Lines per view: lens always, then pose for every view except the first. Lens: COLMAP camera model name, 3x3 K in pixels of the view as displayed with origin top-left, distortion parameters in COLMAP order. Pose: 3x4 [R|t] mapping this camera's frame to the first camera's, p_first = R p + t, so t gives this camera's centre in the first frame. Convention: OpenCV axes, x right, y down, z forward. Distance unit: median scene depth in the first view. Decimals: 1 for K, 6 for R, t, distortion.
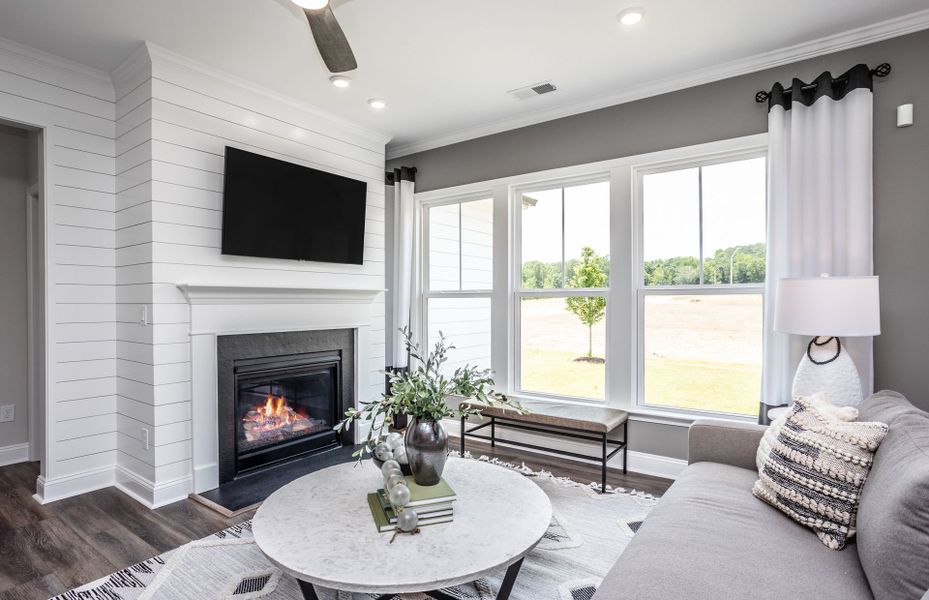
lens RADIAL K [[483.2, 0, 433.4], [0, 483.2, 302.9], [0, 0, 1]] dist [-0.005045, -0.000976]
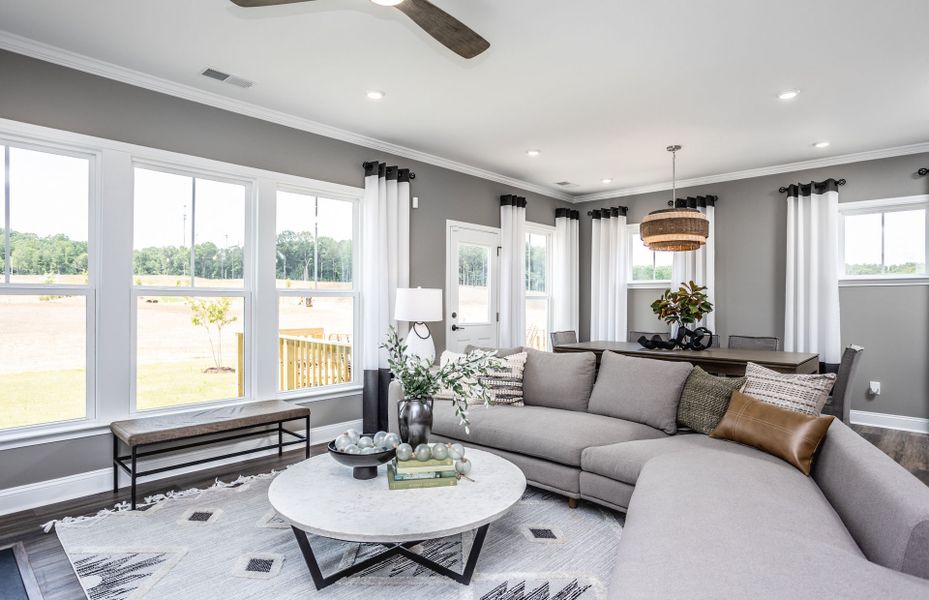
lens RADIAL K [[500.3, 0, 464.5], [0, 500.3, 300.0], [0, 0, 1]] dist [-0.122862, 0.076510]
pose [[0.095894, 0.007893, 0.995360, -0.666975], [0.002783, 0.999963, -0.008198, 0.004716], [-0.995388, 0.003557, 0.095869, 0.442676]]
